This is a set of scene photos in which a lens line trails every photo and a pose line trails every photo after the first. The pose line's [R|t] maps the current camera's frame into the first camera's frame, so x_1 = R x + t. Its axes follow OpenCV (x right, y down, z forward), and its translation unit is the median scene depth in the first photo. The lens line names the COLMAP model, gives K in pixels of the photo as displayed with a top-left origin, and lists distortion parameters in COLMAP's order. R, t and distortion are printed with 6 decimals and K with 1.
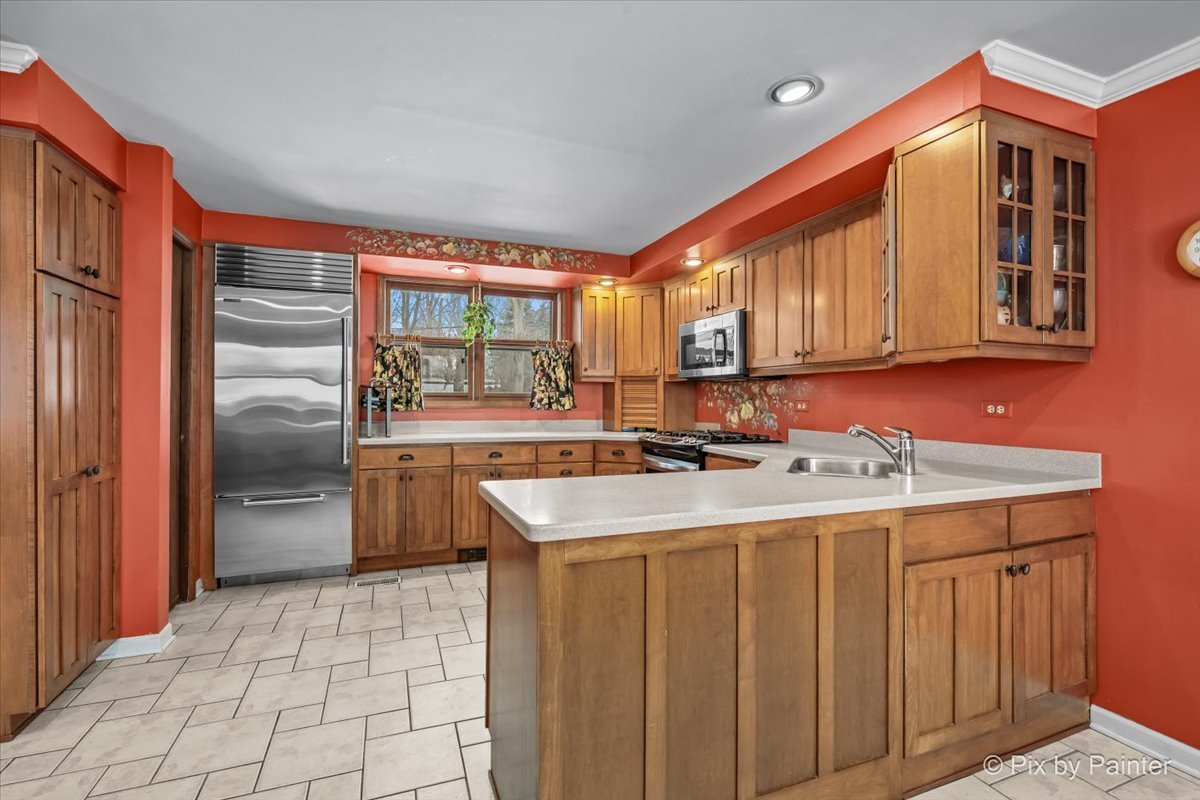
lens RADIAL K [[539.1, 0, 603.1], [0, 539.1, 394.8], [0, 0, 1]] dist [-0.004988, -0.000318]
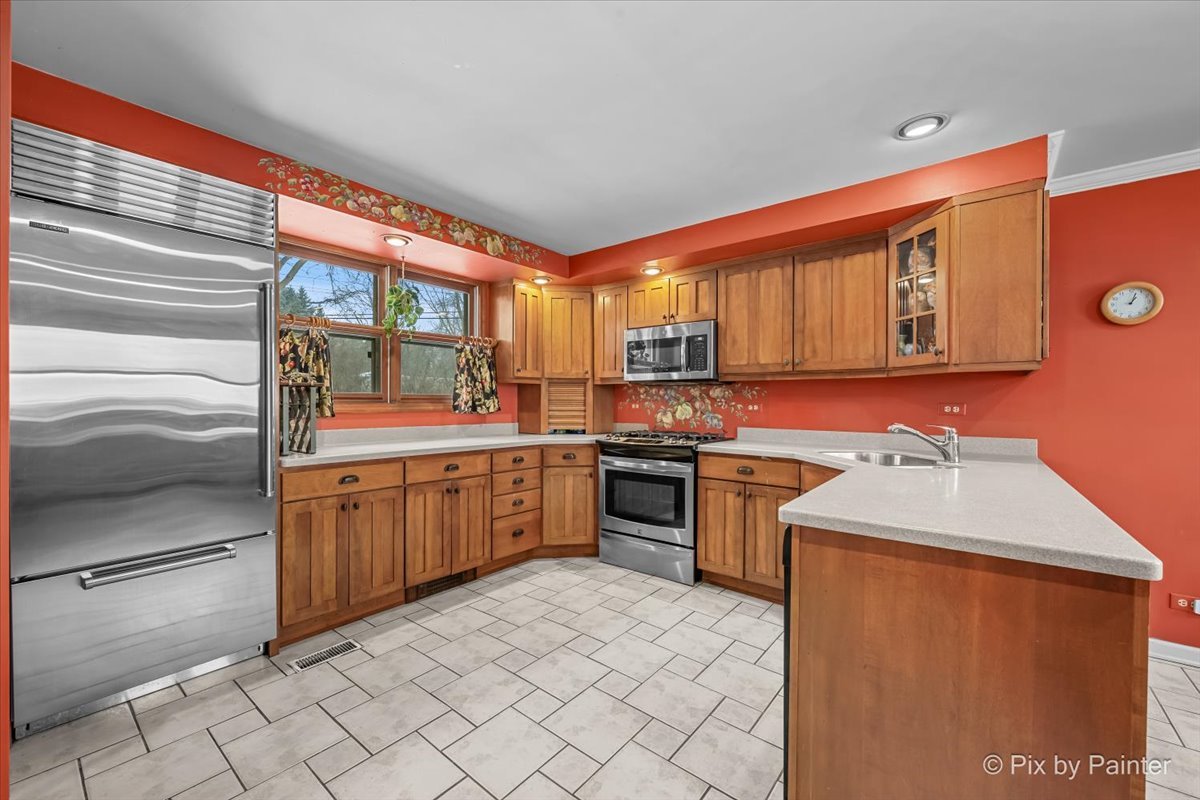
lens RADIAL K [[473.5, 0, 600.4], [0, 473.5, 402.7], [0, 0, 1]] dist [0.002086, -0.001040]
pose [[0.870005, -0.002831, 0.493035, -0.375481], [-0.003659, 0.999919, 0.012199, -0.000565], [-0.493030, -0.012418, 0.869924, 0.243943]]
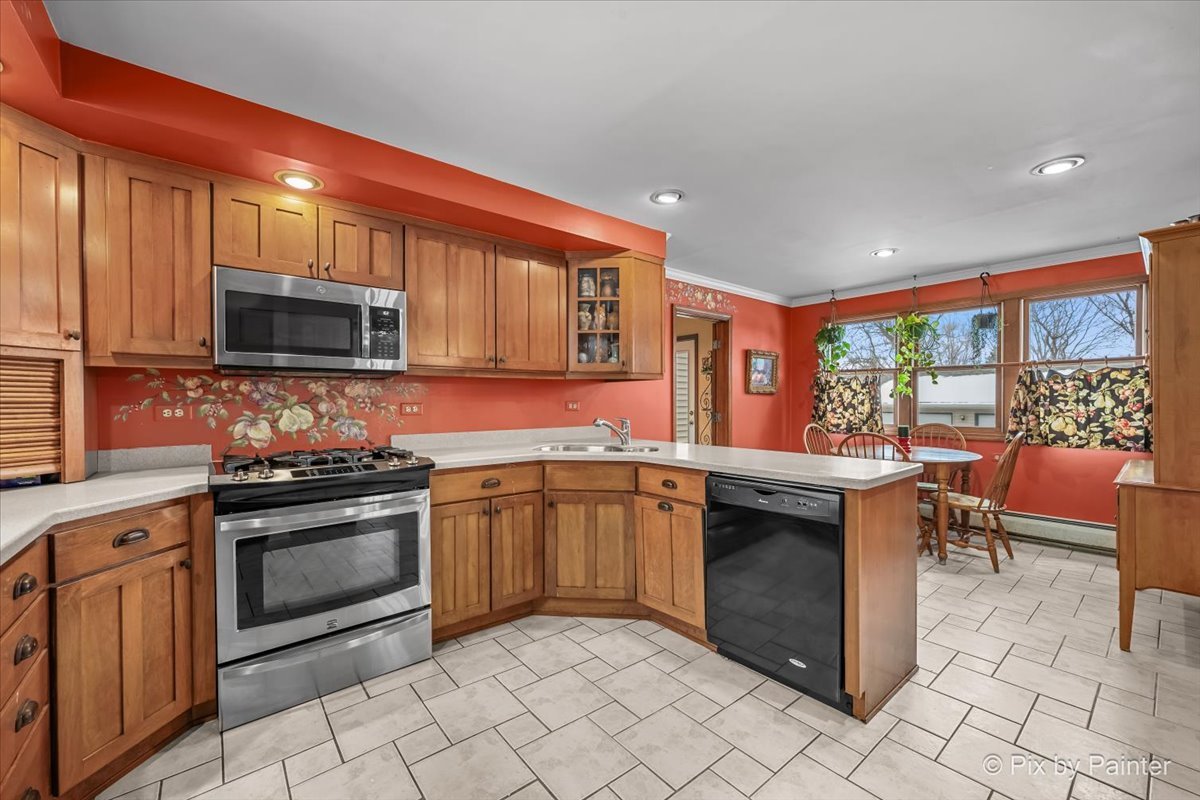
lens RADIAL K [[473.5, 0, 599.2], [0, 473.5, 402.7], [0, 0, 1]] dist [0.002086, -0.001040]
pose [[-0.296816, -0.010178, 0.954880, -0.455714], [-0.004792, 0.999946, 0.009169, 0.000638], [-0.954923, -0.001855, -0.296849, 0.831845]]
